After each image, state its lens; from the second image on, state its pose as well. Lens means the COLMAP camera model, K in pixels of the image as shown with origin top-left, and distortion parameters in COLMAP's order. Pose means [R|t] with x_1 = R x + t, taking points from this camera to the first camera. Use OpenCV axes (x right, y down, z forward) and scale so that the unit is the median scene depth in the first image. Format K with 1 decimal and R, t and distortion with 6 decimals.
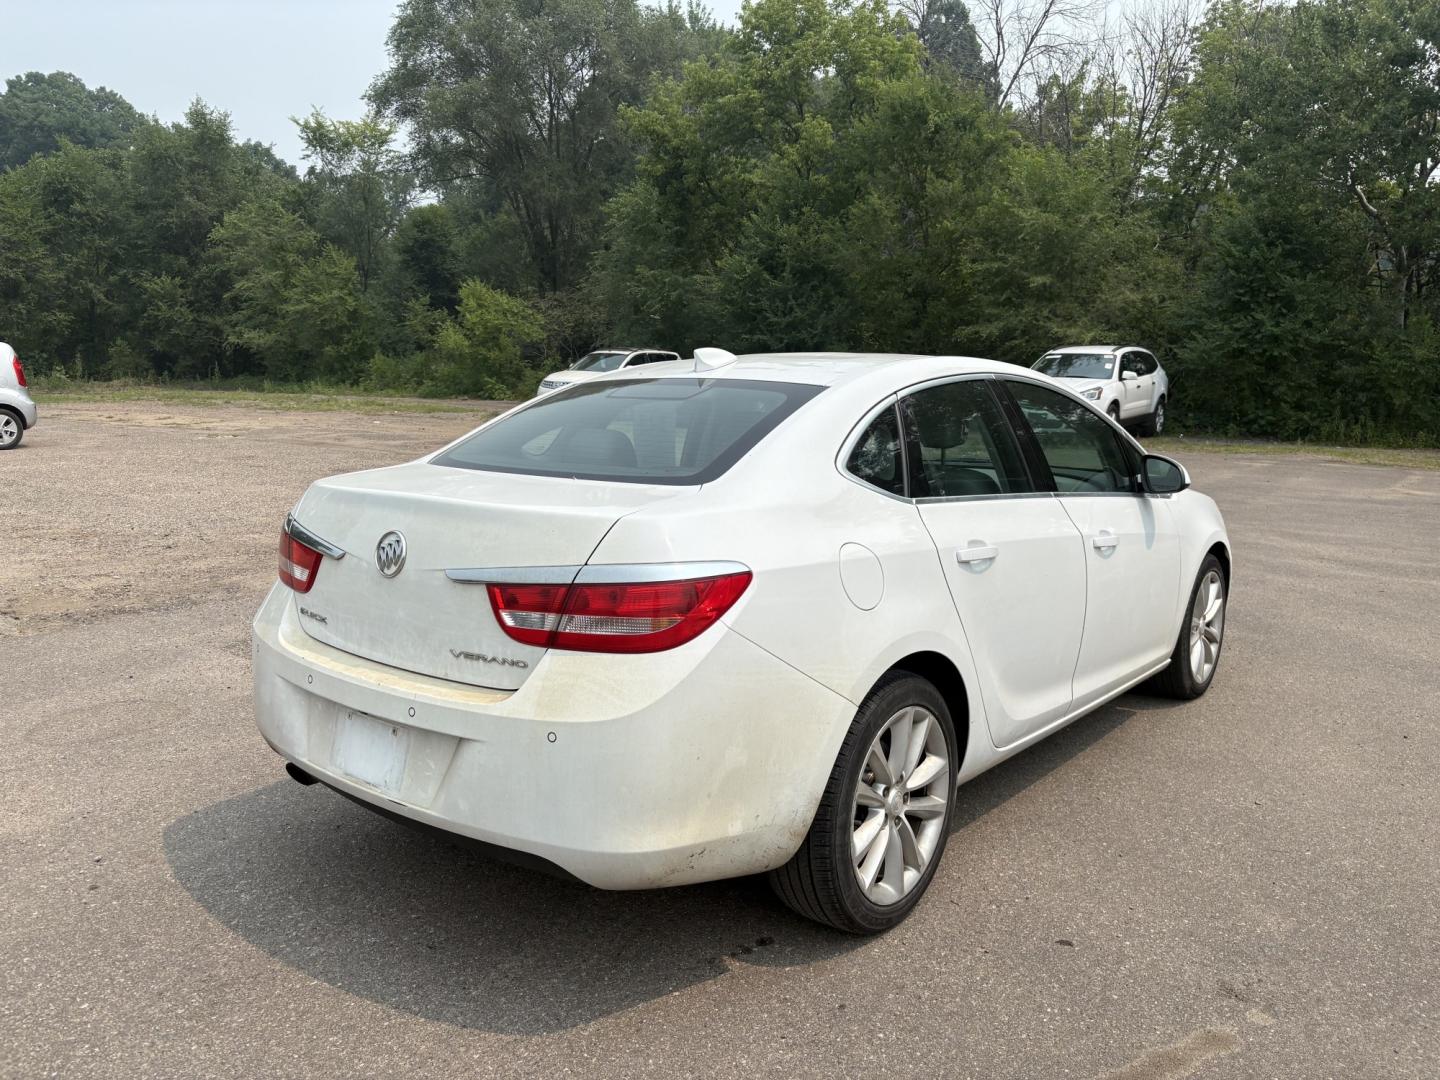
lens RADIAL K [[1085.0, 0, 710.9], [0, 1085.0, 542.0], [0, 0, 1]] dist [0.037455, -0.035188]
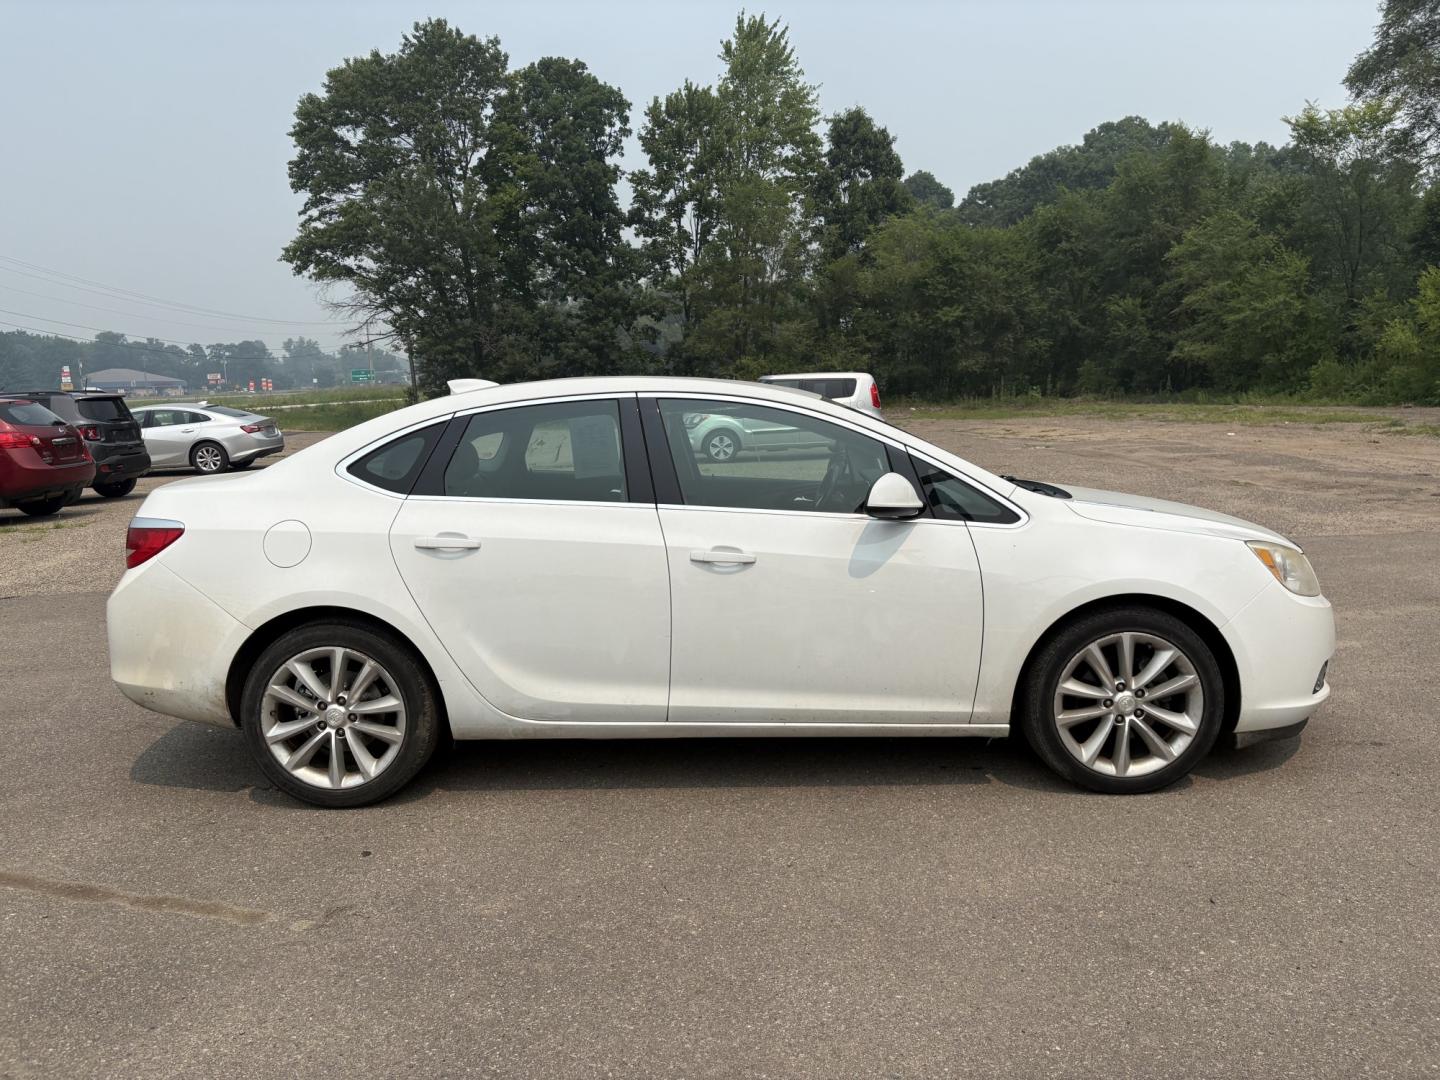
lens RADIAL K [[1085.0, 0, 724.9], [0, 1085.0, 538.8], [0, 0, 1]] dist [0.037455, -0.035188]
pose [[0.627554, 0.073298, -0.775115, 0.098187], [-0.083702, 0.996140, 0.026432, -0.003746], [0.774061, 0.048291, 0.631267, 0.032798]]
